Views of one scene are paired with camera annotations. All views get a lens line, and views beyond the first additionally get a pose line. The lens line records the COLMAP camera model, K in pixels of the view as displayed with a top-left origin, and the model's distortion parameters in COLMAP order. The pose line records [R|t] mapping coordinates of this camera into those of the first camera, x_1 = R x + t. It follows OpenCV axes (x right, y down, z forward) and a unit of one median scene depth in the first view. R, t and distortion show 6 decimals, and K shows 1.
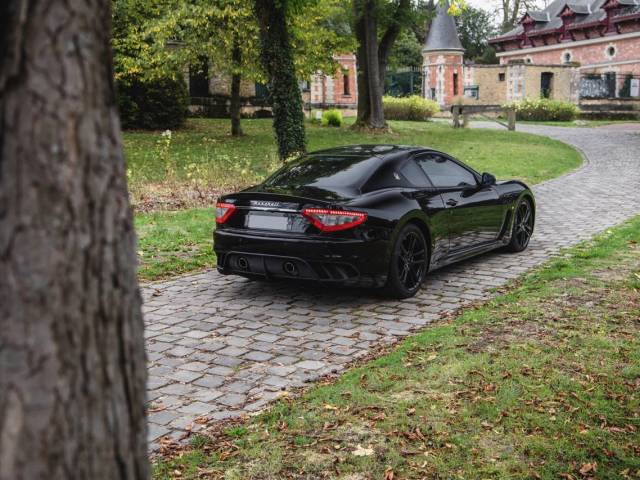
lens RADIAL K [[906.0, 0, 320.0], [0, 906.0, 240.0], [0, 0, 1]] dist [0.114574, 0.044053]
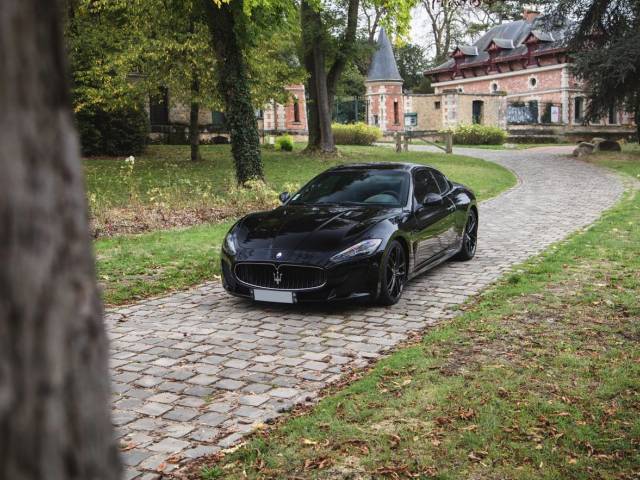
lens RADIAL K [[827.2, 0, 320.0], [0, 827.2, 240.0], [0, 0, 1]] dist [0.065766, 0.002949]
pose [[0.998141, -0.017698, 0.058323, -0.005301], [0.018724, 0.999679, -0.017077, -0.002942], [-0.058002, 0.018137, 0.998152, 0.025973]]
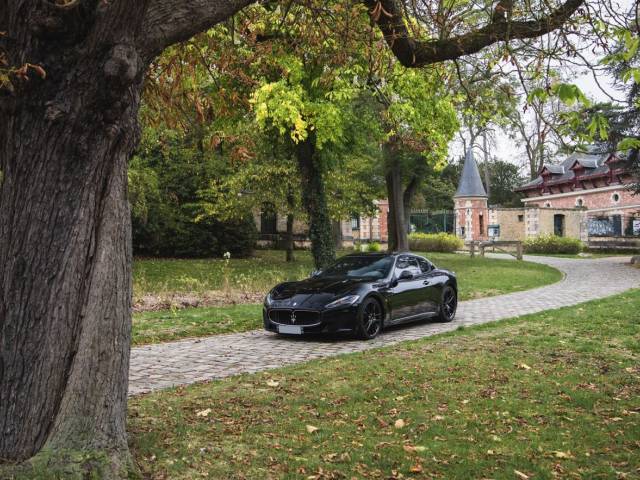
lens RADIAL K [[827.2, 0, 320.0], [0, 827.2, 240.0], [0, 0, 1]] dist [0.065766, 0.002949]
pose [[0.995780, -0.002117, -0.091748, 0.061102], [-0.012079, 0.988012, -0.153904, 0.036930], [0.090974, 0.154363, 0.983817, -0.163937]]
